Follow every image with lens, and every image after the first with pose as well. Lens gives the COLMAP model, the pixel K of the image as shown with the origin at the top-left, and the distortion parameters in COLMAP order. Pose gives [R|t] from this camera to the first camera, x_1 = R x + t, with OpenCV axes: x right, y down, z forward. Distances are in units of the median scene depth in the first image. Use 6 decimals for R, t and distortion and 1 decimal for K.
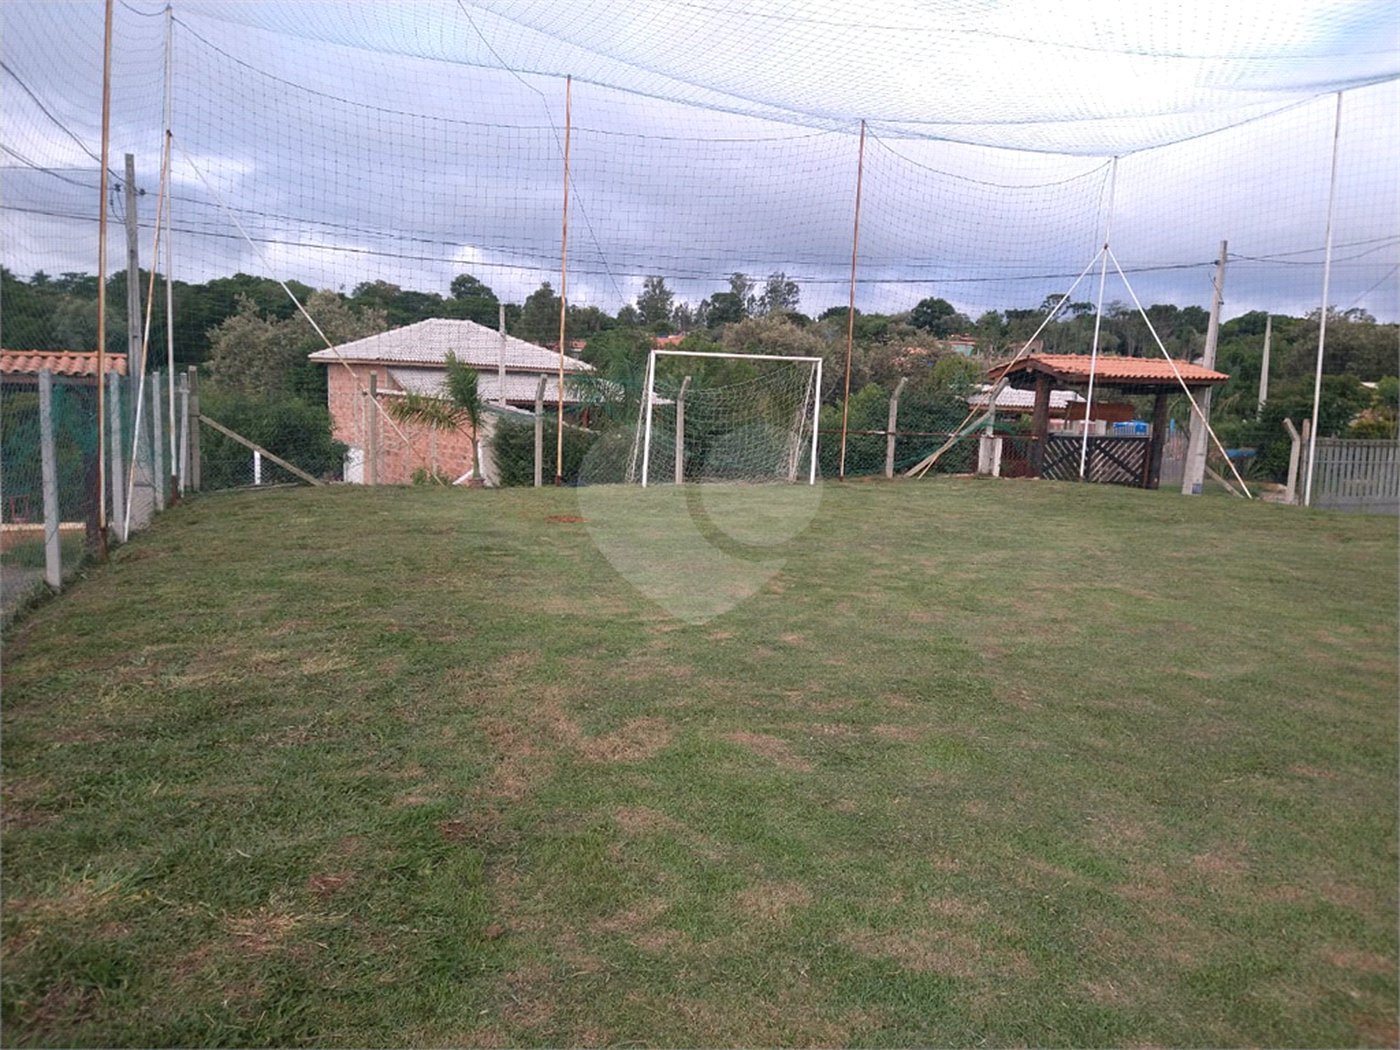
lens RADIAL K [[1046.6, 0, 700.0], [0, 1046.6, 525.0], [0, 0, 1]] dist [0.129054, -0.130199]
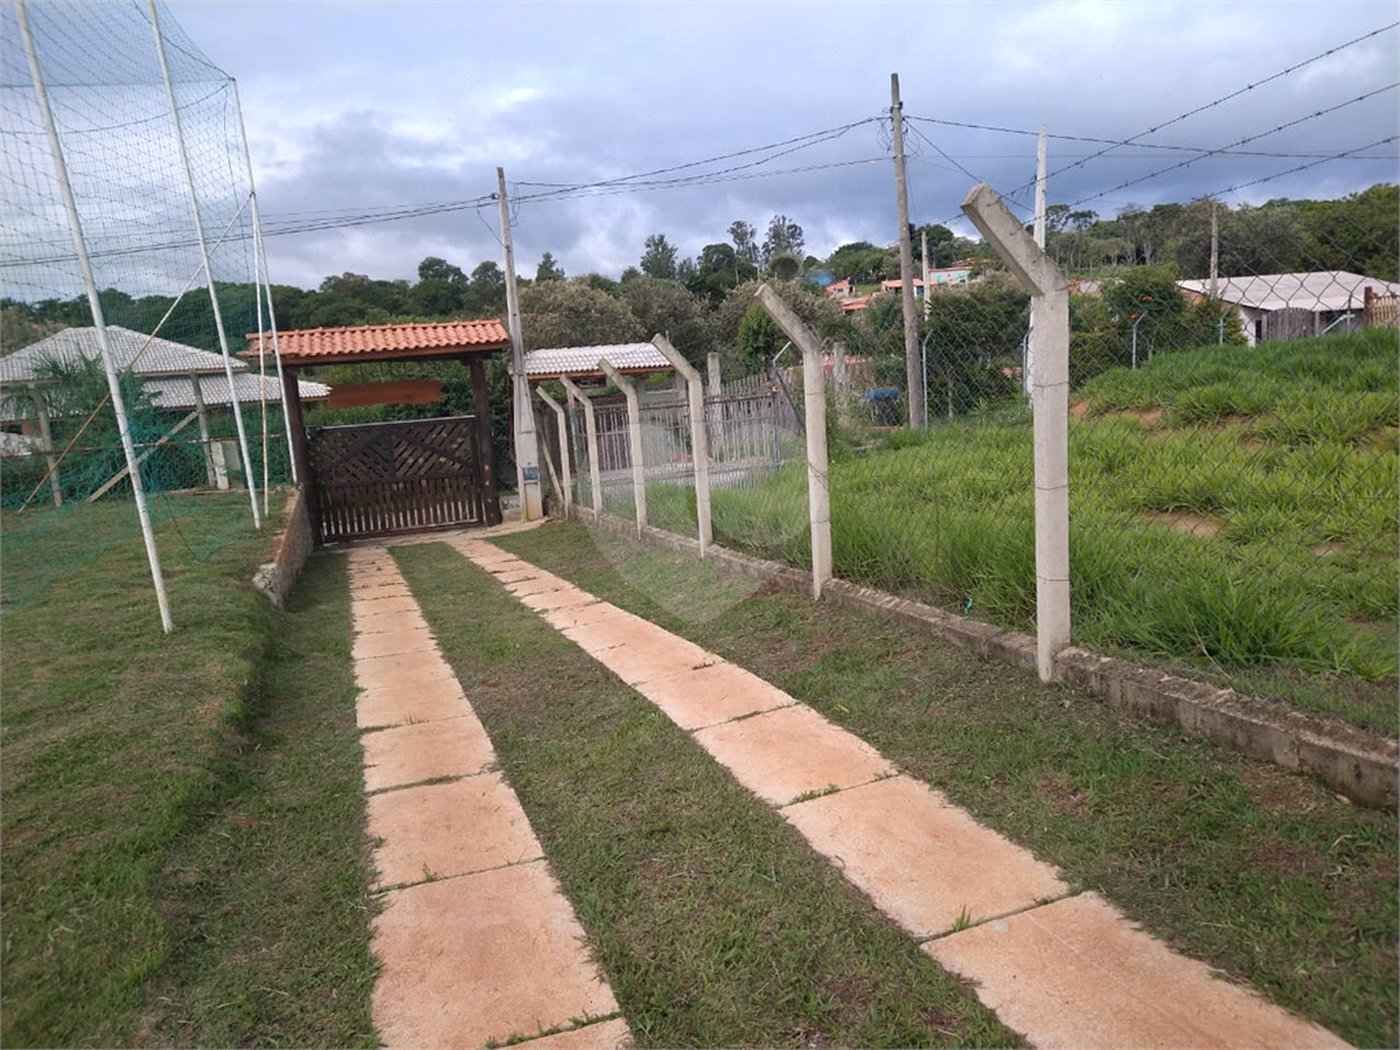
lens RADIAL K [[1046.6, 0, 700.0], [0, 1046.6, 525.0], [0, 0, 1]] dist [0.129054, -0.130199]
pose [[0.993441, -0.099749, -0.055912, 0.444735], [0.101962, 0.994054, 0.038222, -0.008412], [0.051767, -0.043672, 0.997704, 0.133524]]
